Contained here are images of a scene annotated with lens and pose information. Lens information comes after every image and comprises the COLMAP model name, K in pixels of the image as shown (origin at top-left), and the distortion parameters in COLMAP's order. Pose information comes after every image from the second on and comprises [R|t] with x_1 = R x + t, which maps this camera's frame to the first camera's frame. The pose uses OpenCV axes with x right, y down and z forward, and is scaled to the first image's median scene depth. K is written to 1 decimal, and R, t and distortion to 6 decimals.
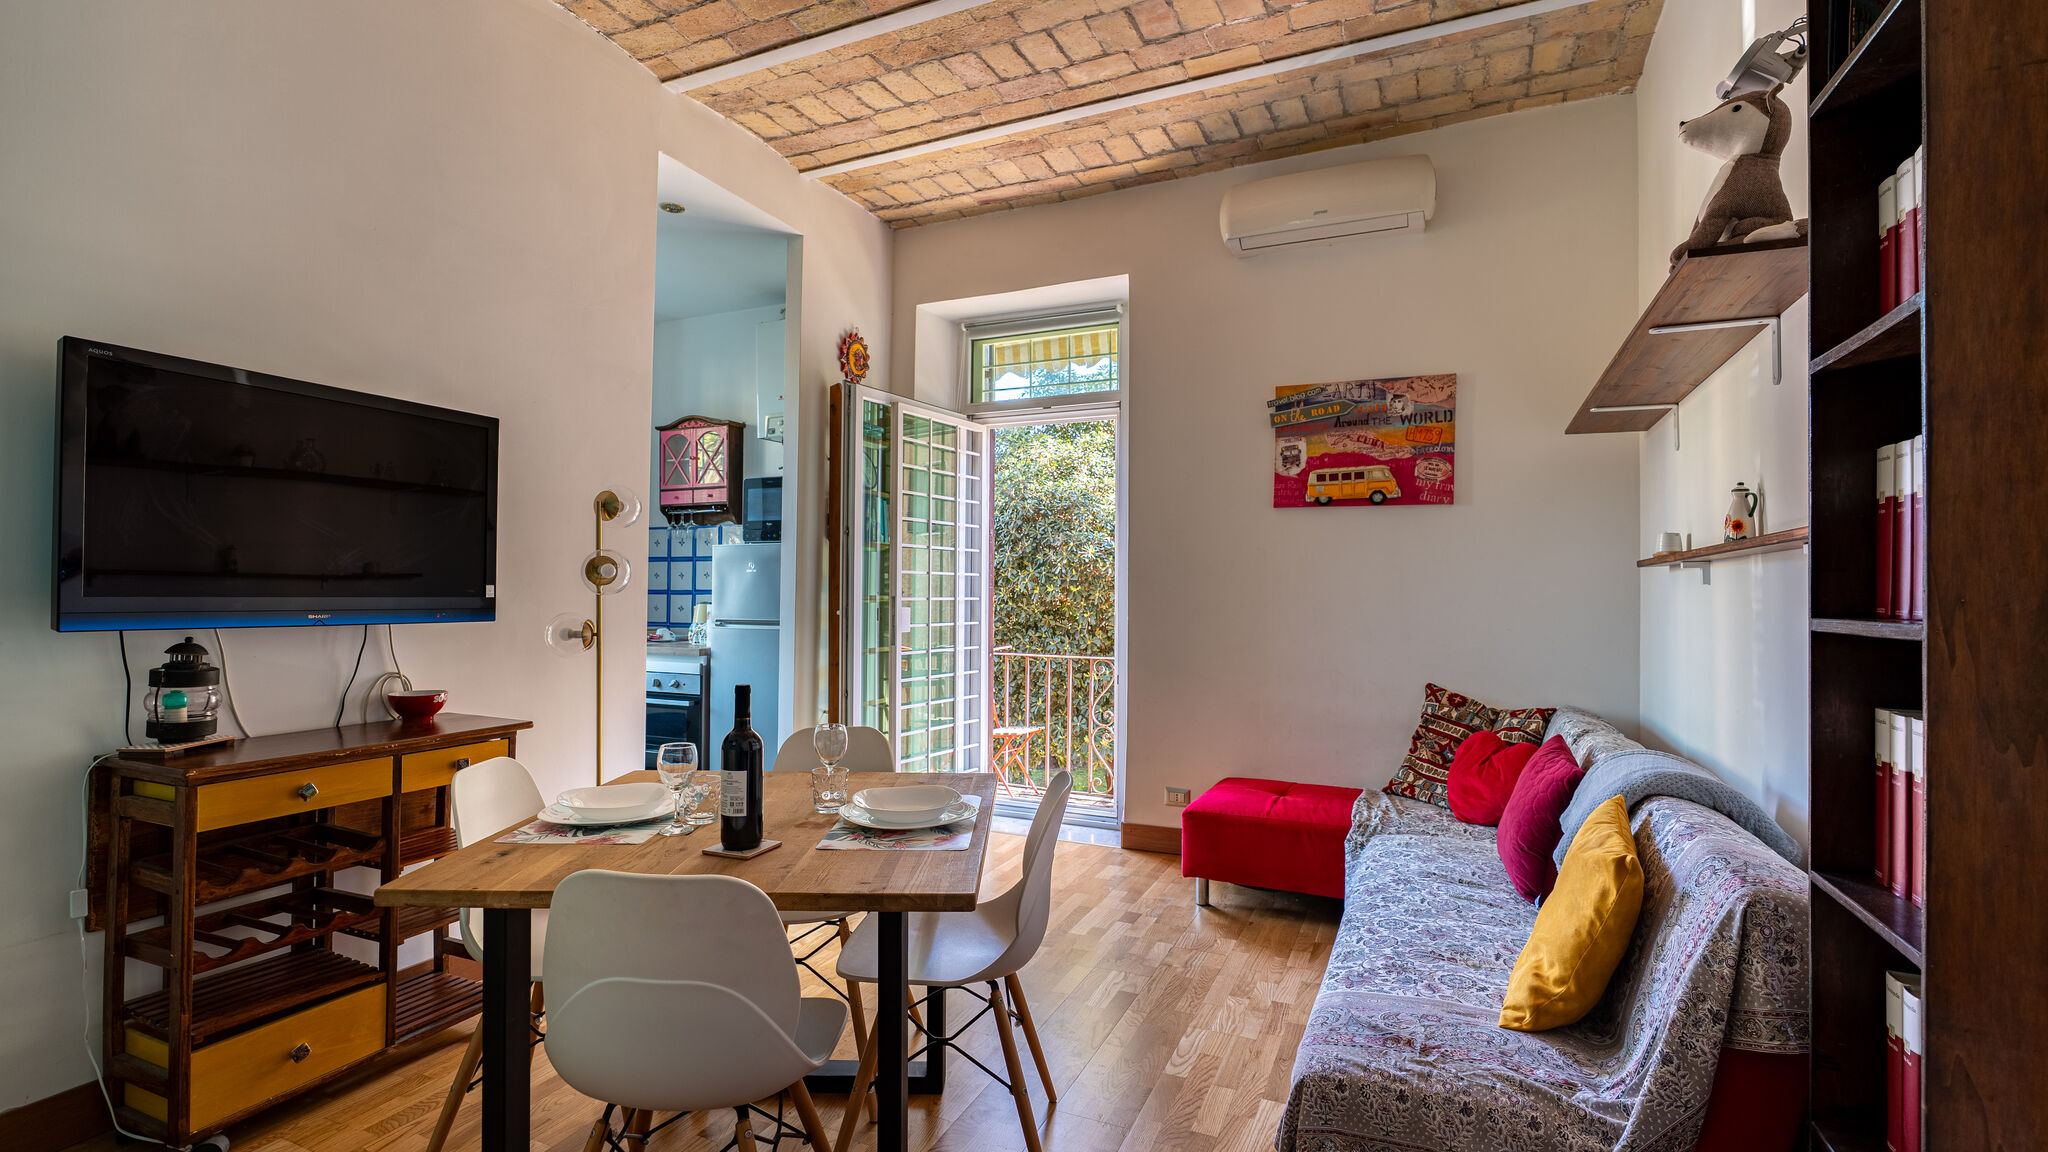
lens RADIAL K [[929.9, 0, 1030.1], [0, 929.9, 581.3], [0, 0, 1]] dist [-0.000654, -0.000019]
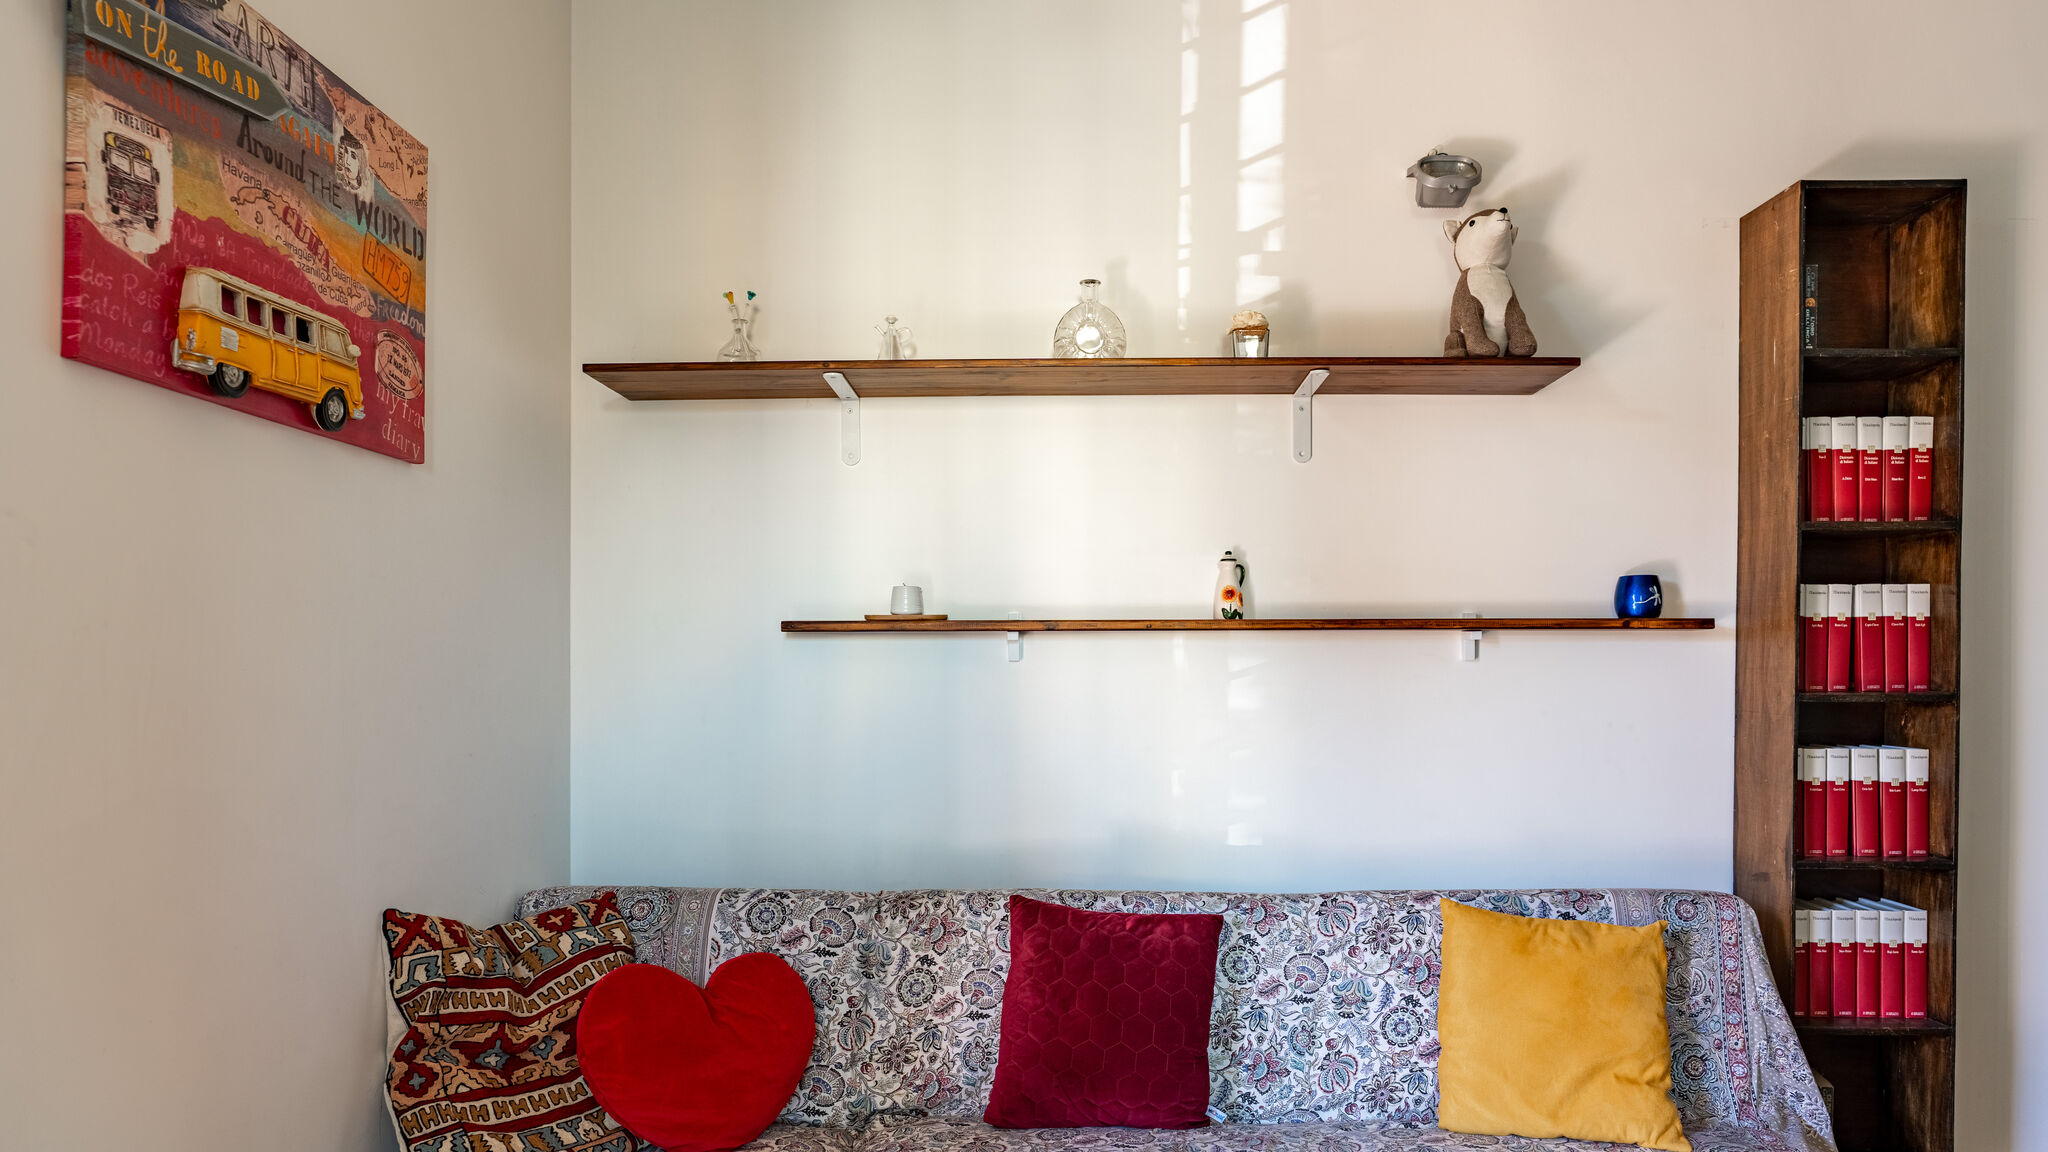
lens RADIAL K [[1203.2, 0, 1030.6], [0, 1203.2, 639.8], [0, 0, 1]] dist [0.005344, 0.002411]
pose [[-0.394676, -0.007754, 0.918788, -0.140098], [-0.018328, 0.999832, 0.000565, -0.009029], [-0.918638, -0.016617, -0.394751, 0.920885]]
